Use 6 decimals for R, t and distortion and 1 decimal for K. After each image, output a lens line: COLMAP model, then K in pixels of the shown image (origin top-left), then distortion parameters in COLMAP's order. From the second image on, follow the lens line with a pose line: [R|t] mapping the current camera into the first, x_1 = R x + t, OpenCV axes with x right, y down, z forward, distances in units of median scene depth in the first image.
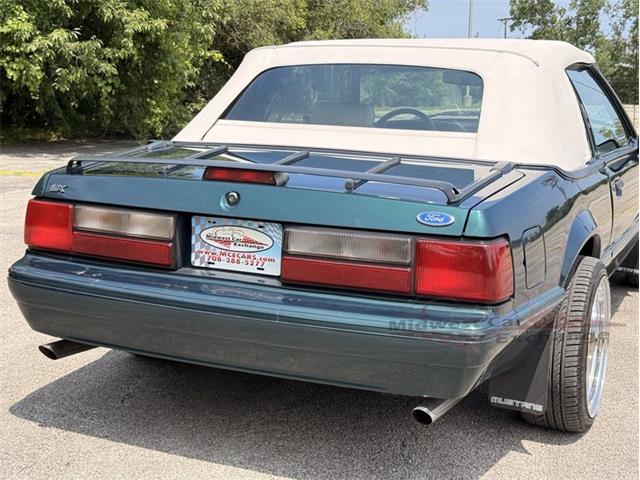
lens RADIAL K [[876.6, 0, 295.2], [0, 876.6, 250.5], [0, 0, 1]] dist [0.129869, 0.000000]
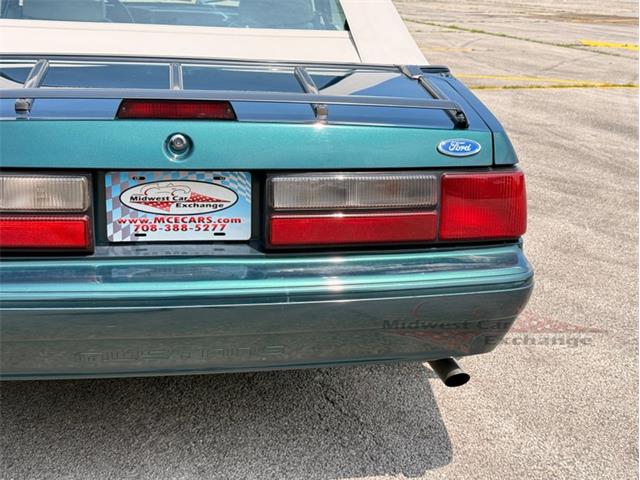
lens RADIAL K [[876.6, 0, 306.6], [0, 876.6, 255.0], [0, 0, 1]] dist [0.129869, 0.000000]
pose [[0.850341, -0.163640, 0.500141, -0.345017], [0.093092, 0.982209, 0.163091, -0.074721], [-0.517932, -0.092124, 0.850447, 0.315444]]
